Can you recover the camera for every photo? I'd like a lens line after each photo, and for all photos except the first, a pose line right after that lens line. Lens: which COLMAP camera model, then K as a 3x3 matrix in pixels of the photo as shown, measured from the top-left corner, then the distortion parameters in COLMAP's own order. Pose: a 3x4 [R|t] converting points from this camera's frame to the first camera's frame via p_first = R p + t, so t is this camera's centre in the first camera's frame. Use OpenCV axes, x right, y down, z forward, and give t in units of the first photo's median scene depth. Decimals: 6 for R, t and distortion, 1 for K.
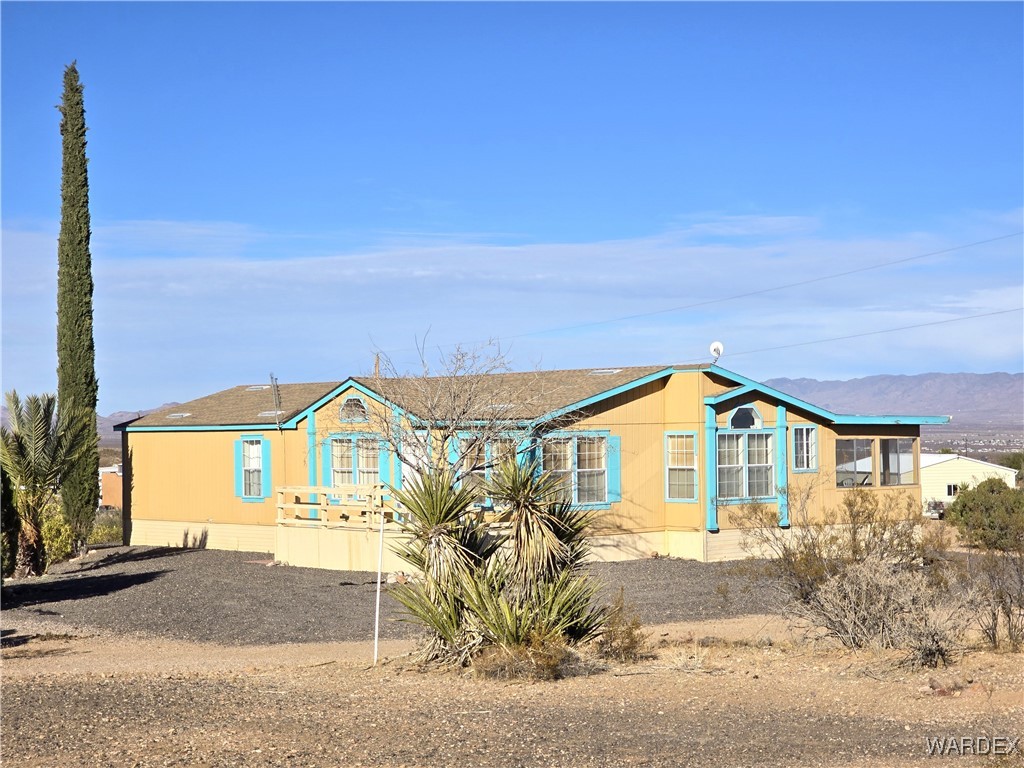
lens RADIAL K [[2073.6, 0, 512.0], [0, 2073.6, 384.0], [0, 0, 1]] dist [-0.371185, 4.562487]
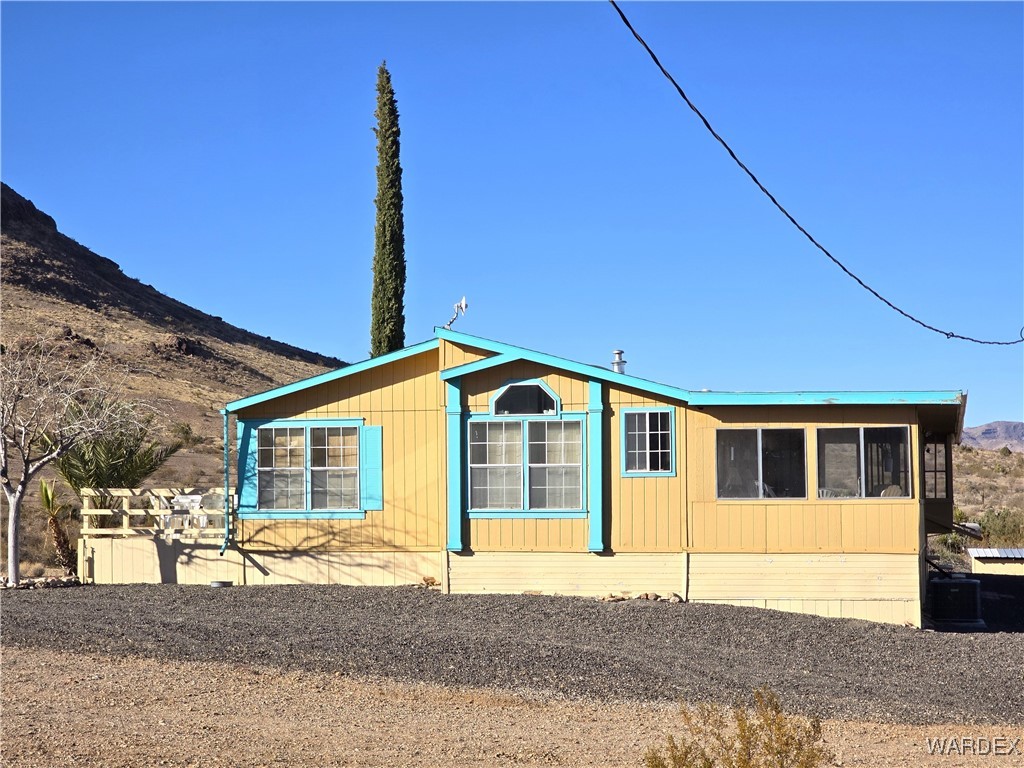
lens RADIAL K [[2031.6, 0, 512.0], [0, 2031.6, 384.0], [0, 0, 1]] dist [-0.111353, 2.780176]
pose [[0.585973, -0.038485, -0.809416, 0.684789], [0.011264, 0.999162, -0.039353, 0.038813], [0.810252, 0.013942, 0.585915, 0.571347]]
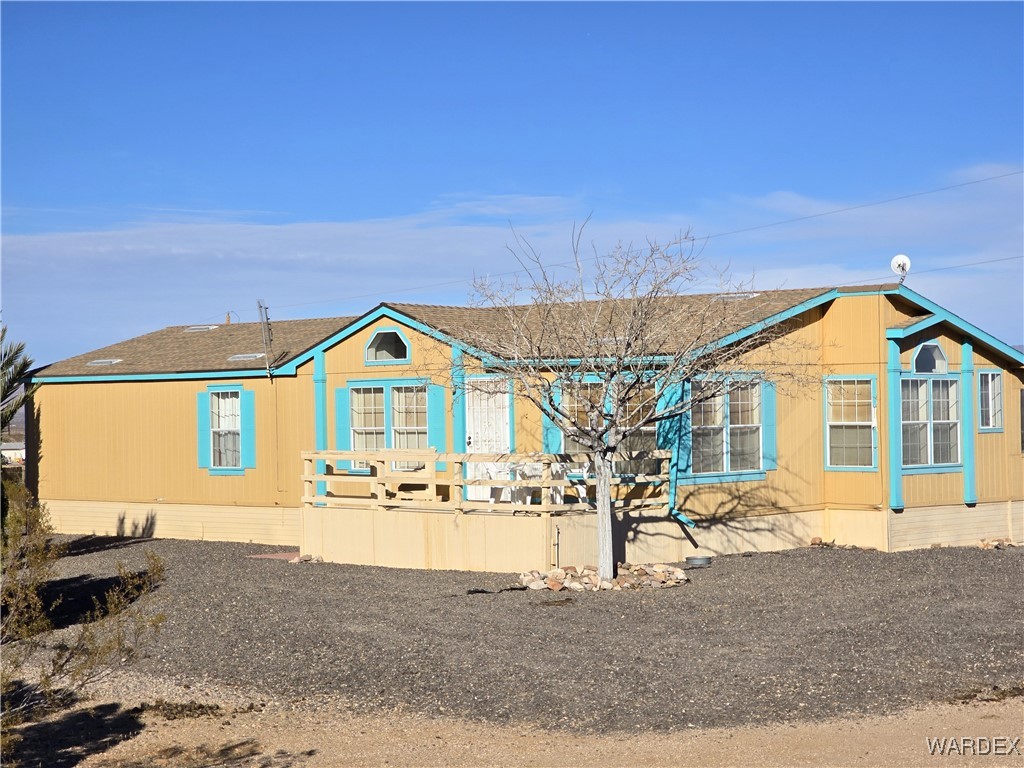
lens RADIAL K [[2031.6, 0, 512.0], [0, 2031.6, 384.0], [0, 0, 1]] dist [-0.111353, 2.780176]
pose [[0.991902, 0.001910, 0.126988, -0.129096], [-0.002984, 0.999961, 0.008268, 0.019954], [-0.126967, -0.008580, 0.991870, 0.287425]]
